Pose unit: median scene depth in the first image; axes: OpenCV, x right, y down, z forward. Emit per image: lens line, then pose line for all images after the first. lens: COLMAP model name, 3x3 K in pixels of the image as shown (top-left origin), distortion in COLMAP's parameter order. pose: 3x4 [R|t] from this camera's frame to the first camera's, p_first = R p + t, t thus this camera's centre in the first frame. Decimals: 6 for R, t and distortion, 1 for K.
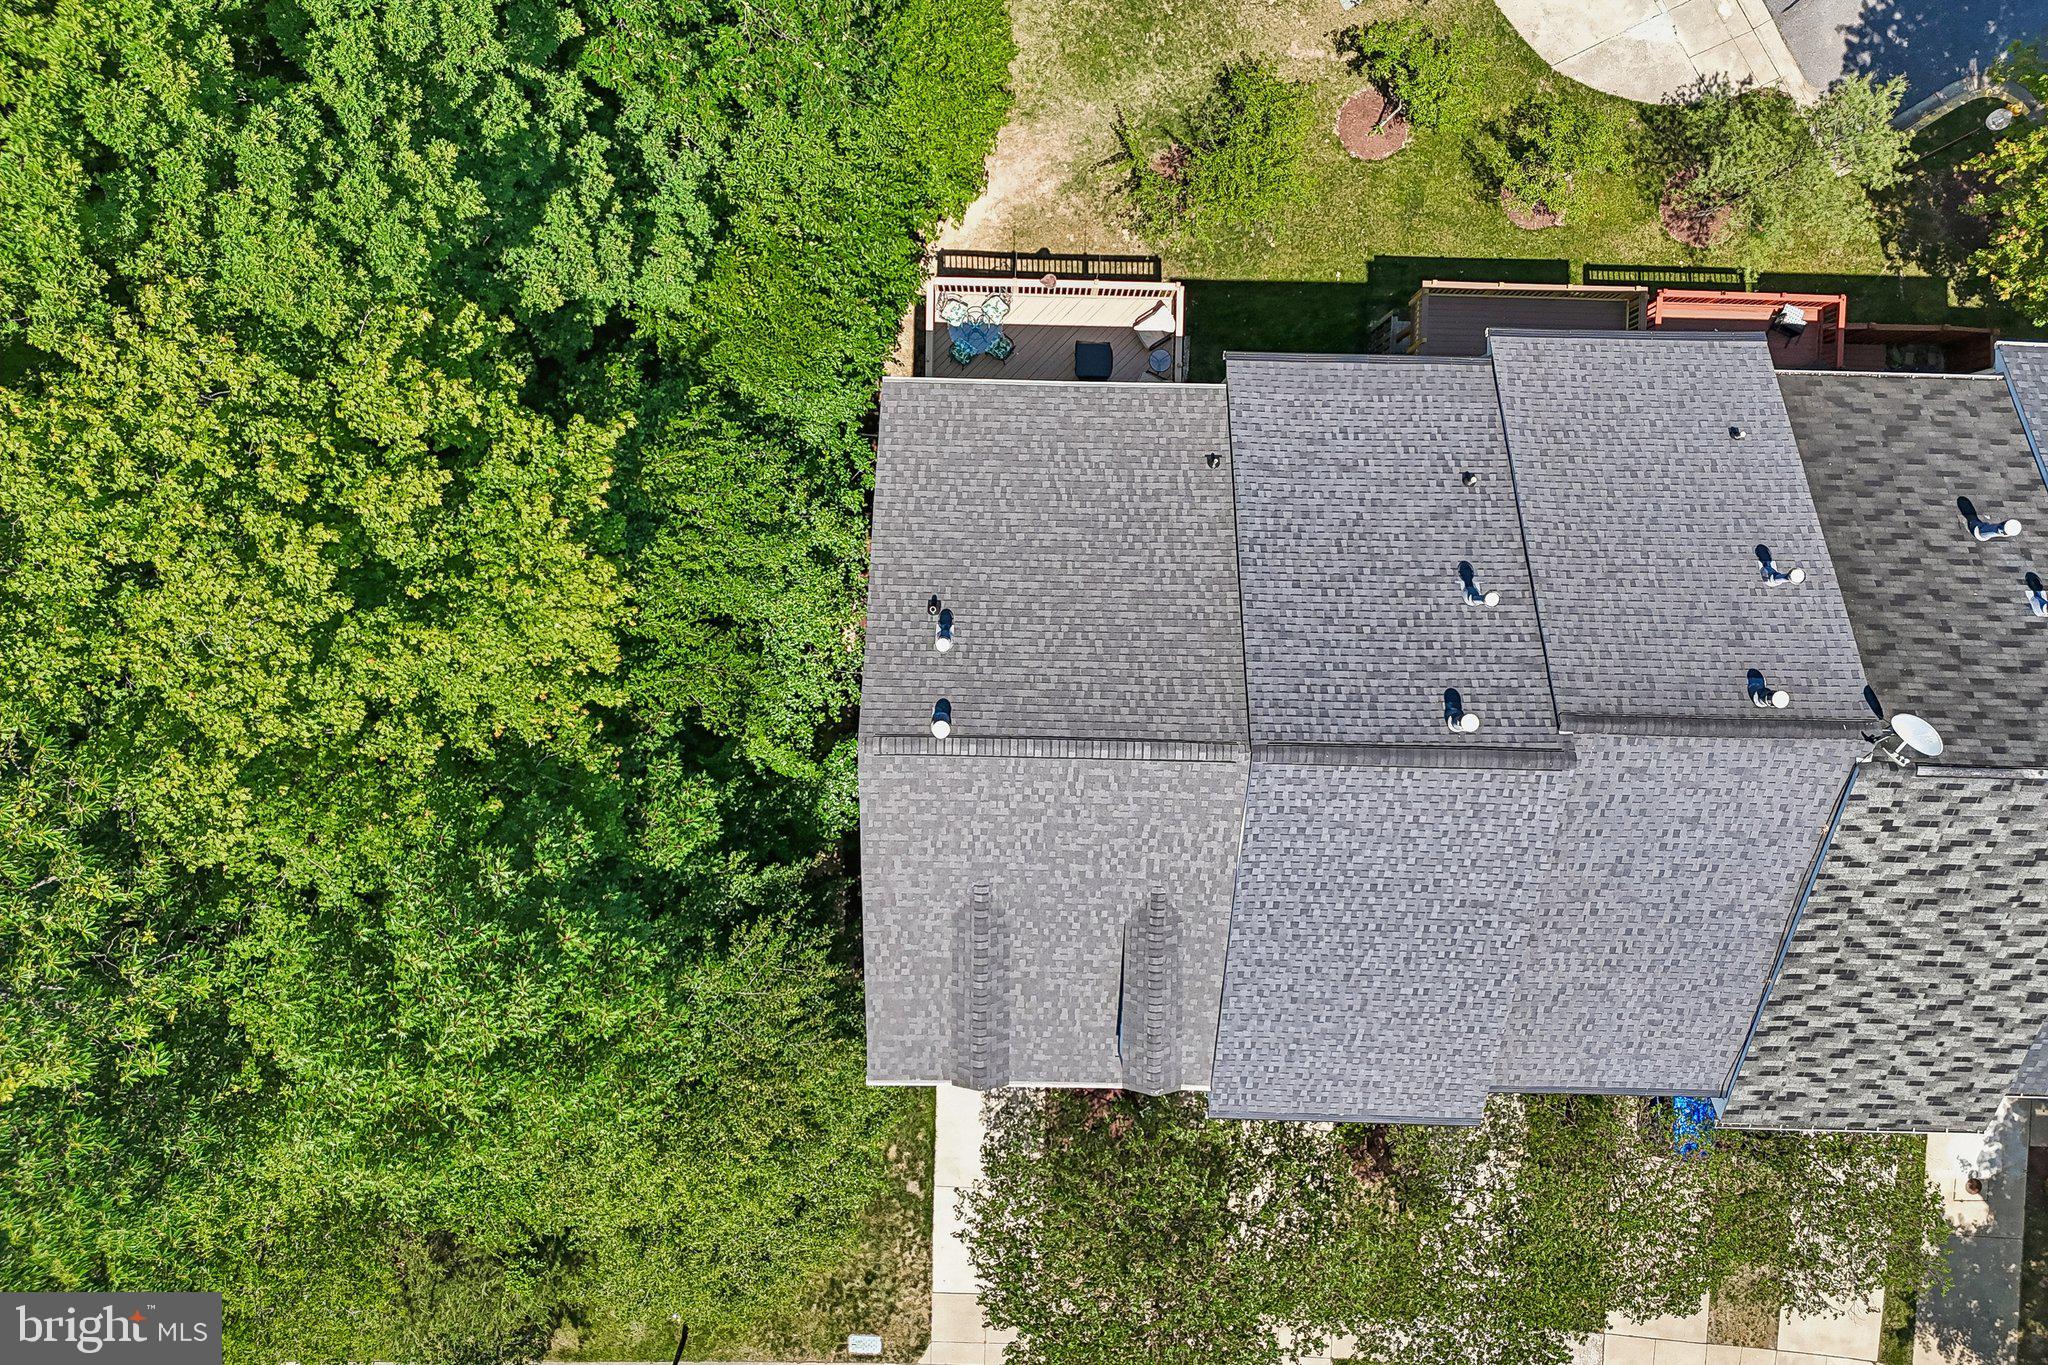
lens RADIAL K [[1503.1, 0, 1032.6], [0, 1503.1, 674.1], [0, 0, 1]] dist [0.070680, -0.082088]
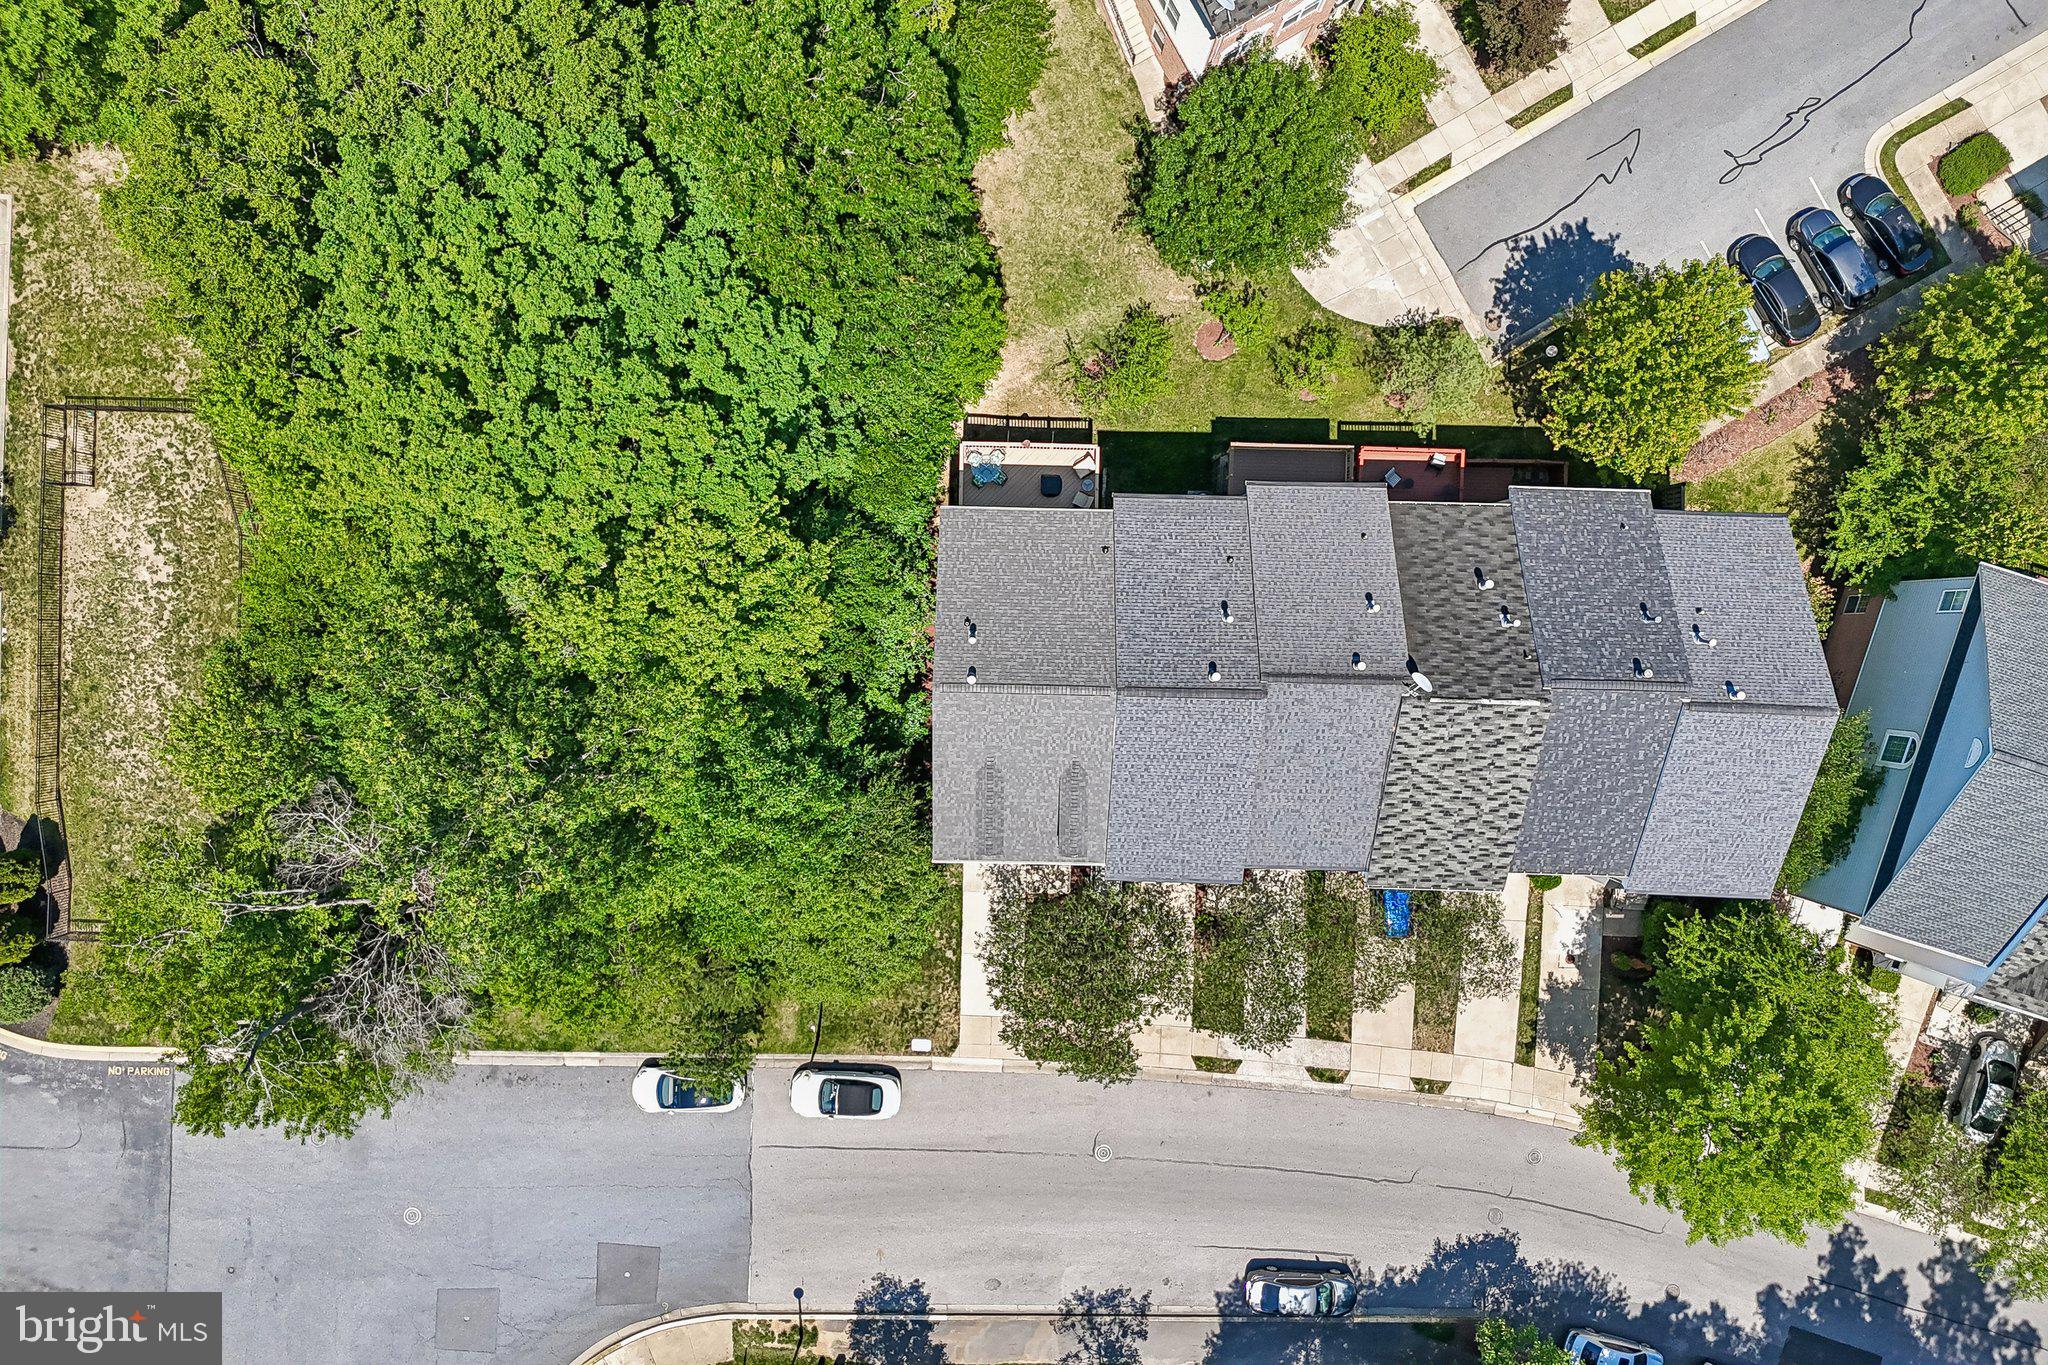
lens RADIAL K [[1503.1, 0, 1022.8], [0, 1503.1, 681.3], [0, 0, 1]] dist [0.070680, -0.082088]
pose [[0.999981, 0.000555, -0.006122, 0.021469], [-0.000527, 0.999990, 0.004504, 0.025153], [0.006125, -0.004501, 0.999971, -0.992291]]
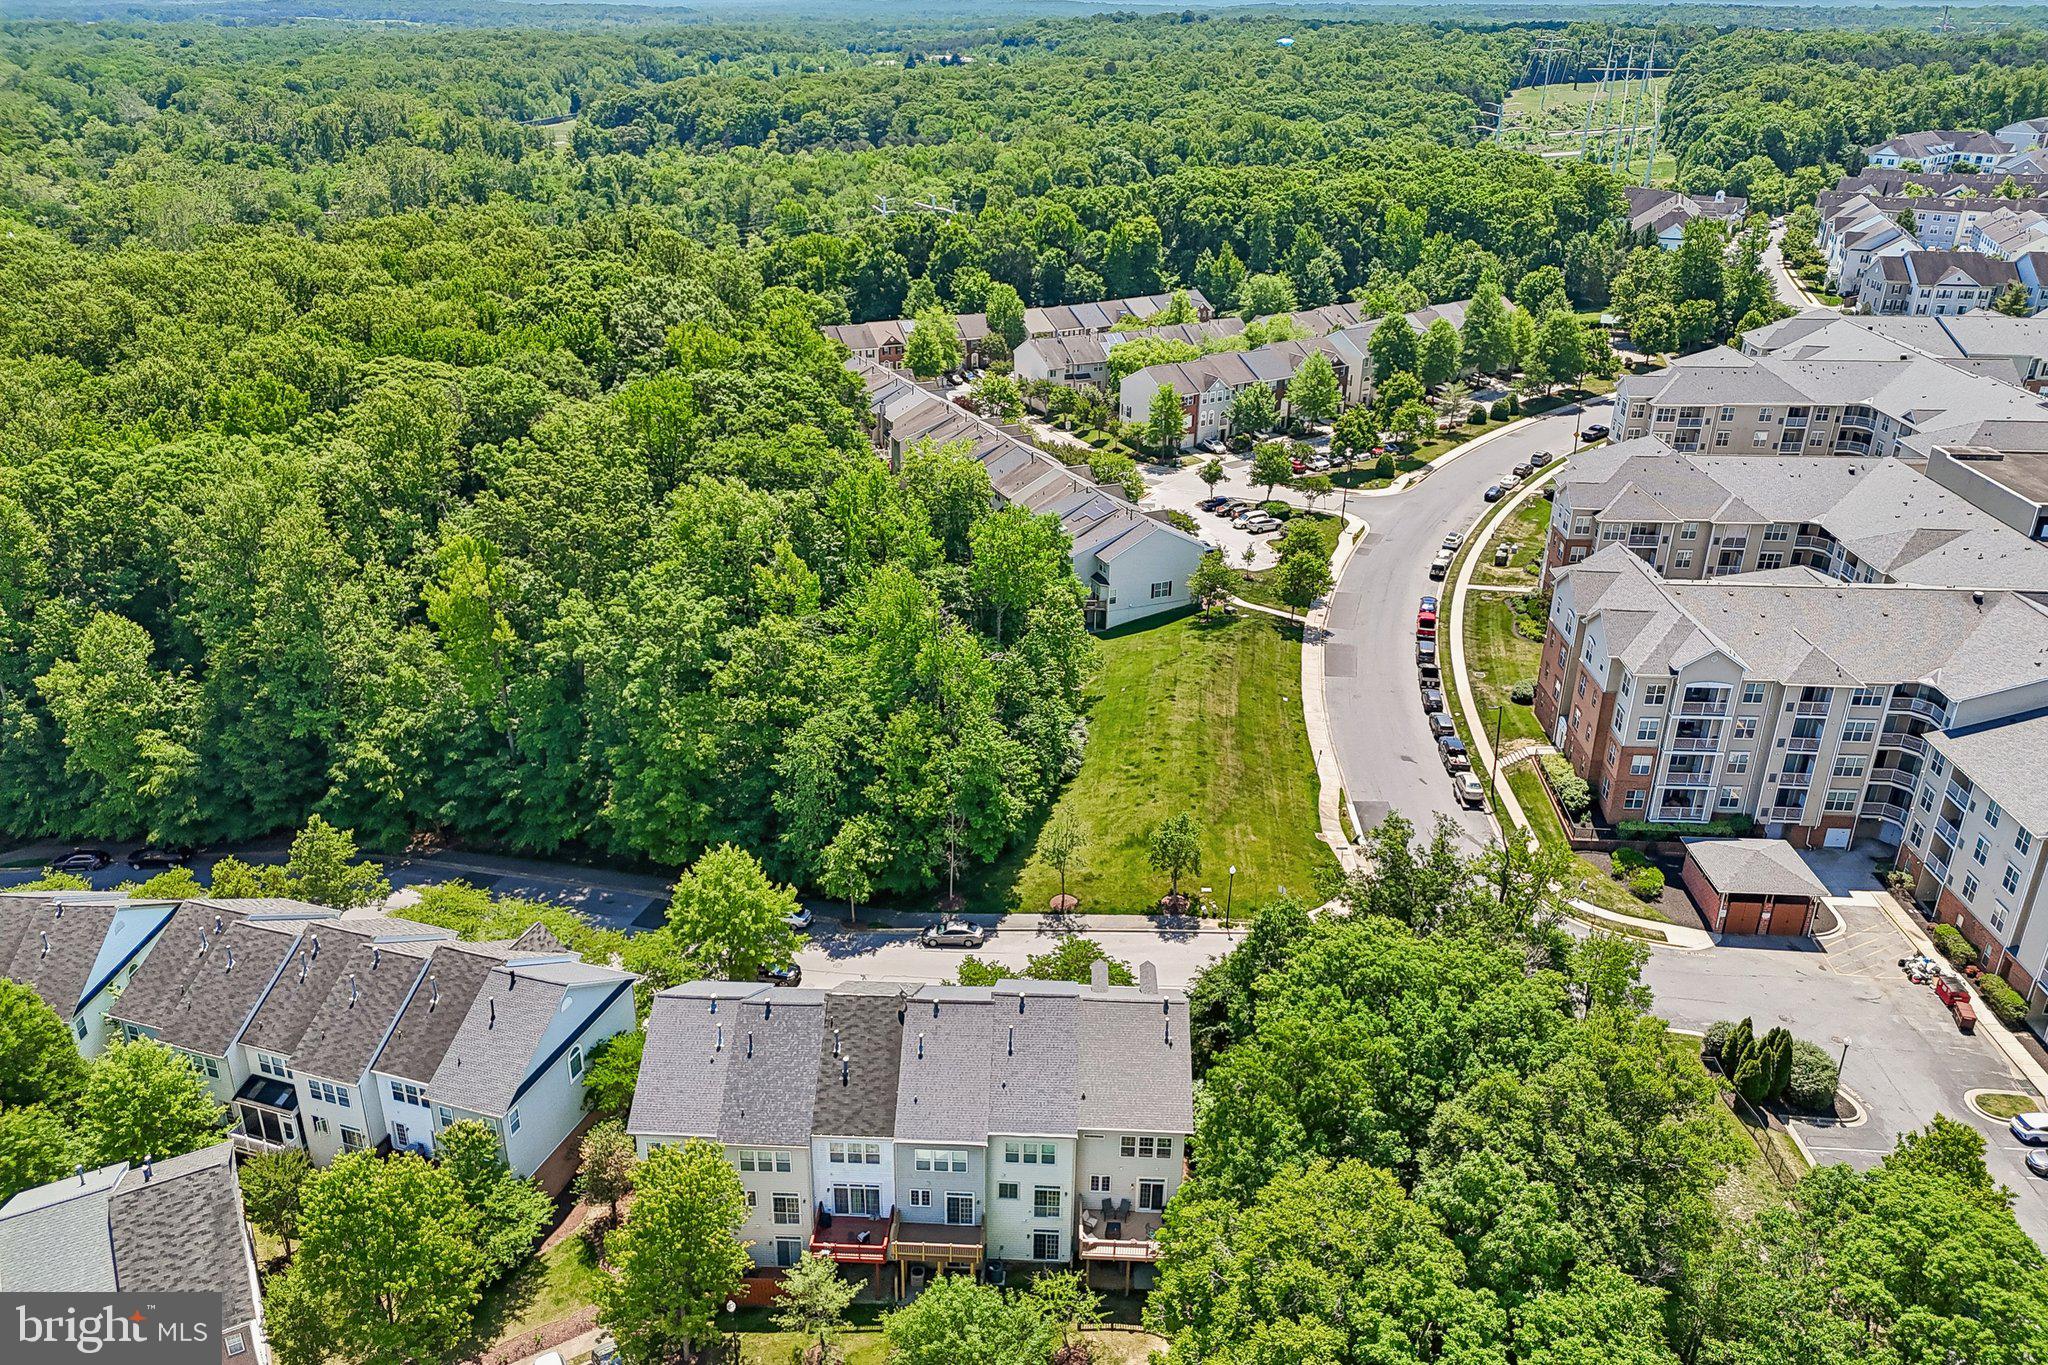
lens RADIAL K [[1503.1, 0, 1034.1], [0, 1503.1, 628.4], [0, 0, 1]] dist [0.070680, -0.082088]
pose [[-0.999493, -0.031491, -0.004708, 0.263008], [0.008192, -0.397204, 0.917694, -2.590396], [-0.030770, 0.917190, 0.397260, -1.104408]]
